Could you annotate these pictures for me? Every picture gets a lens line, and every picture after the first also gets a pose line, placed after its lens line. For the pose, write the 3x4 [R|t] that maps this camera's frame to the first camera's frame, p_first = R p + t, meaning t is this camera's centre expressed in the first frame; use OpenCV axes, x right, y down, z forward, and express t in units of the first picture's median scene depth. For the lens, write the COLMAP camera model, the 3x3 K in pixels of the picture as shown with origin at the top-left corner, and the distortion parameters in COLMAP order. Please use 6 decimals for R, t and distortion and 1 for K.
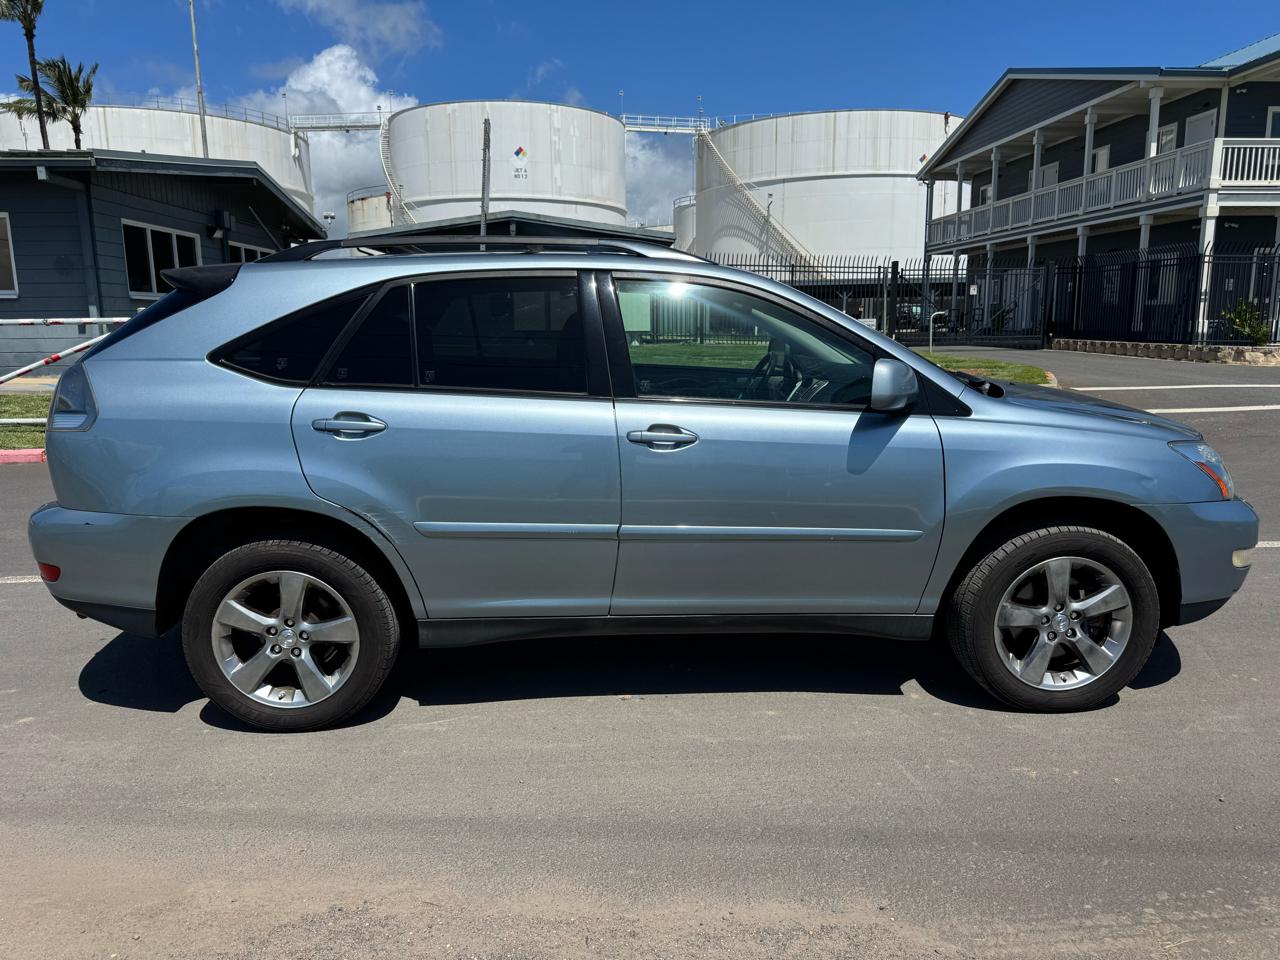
lens RADIAL K [[925.0, 0, 640.0], [0, 925.0, 480.0], [0, 0, 1]] dist [0.022693, -0.014532]
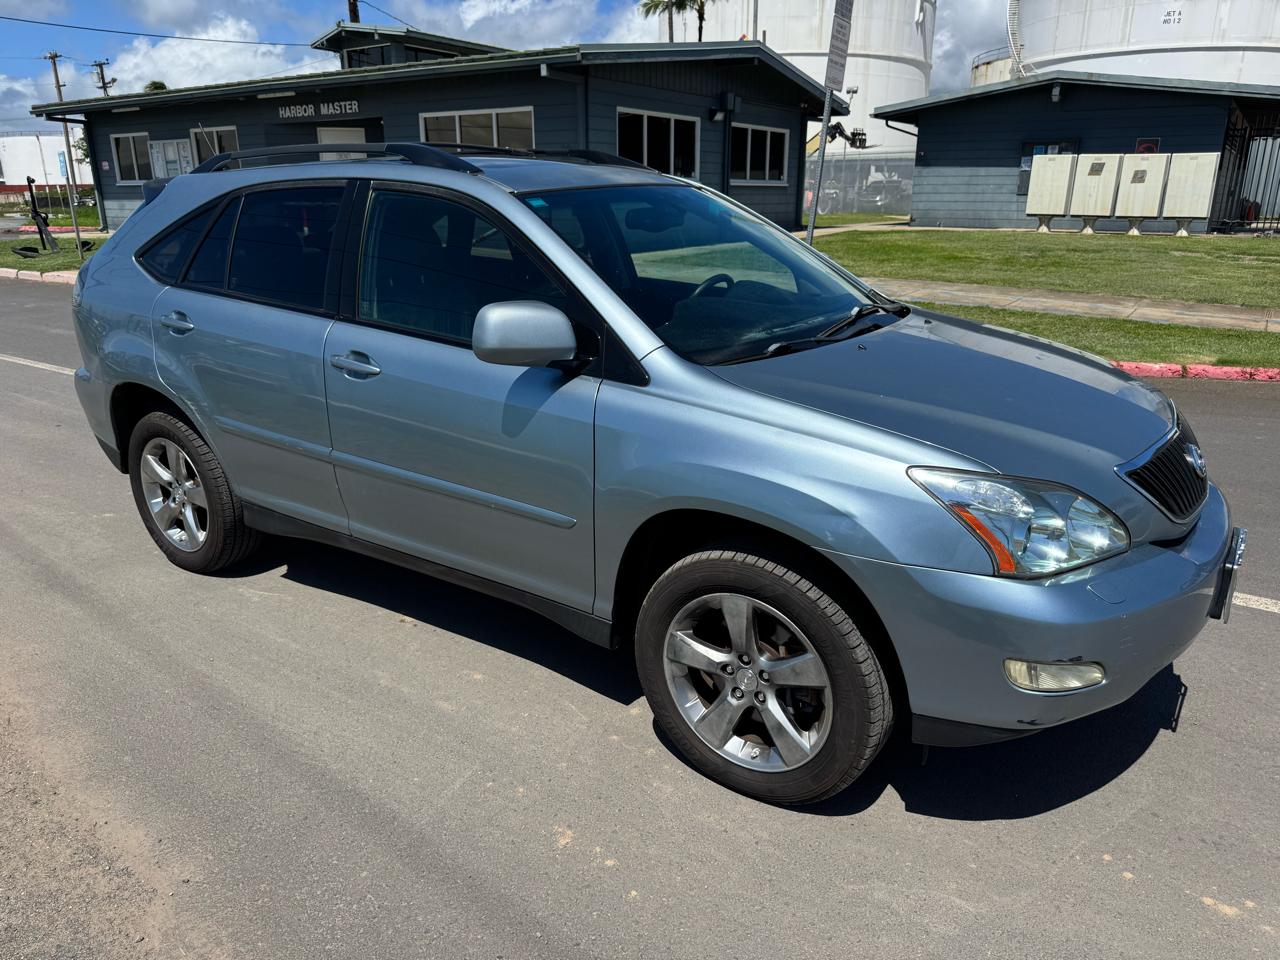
lens RADIAL K [[930.6, 0, 640.6], [0, 930.6, 488.5], [0, 0, 1]] dist [0.019817, -0.026289]
pose [[0.797047, 0.193071, -0.572224, 0.128246], [-0.115403, 0.978752, 0.169492, -0.018058], [0.592789, -0.069057, 0.802392, 0.061163]]
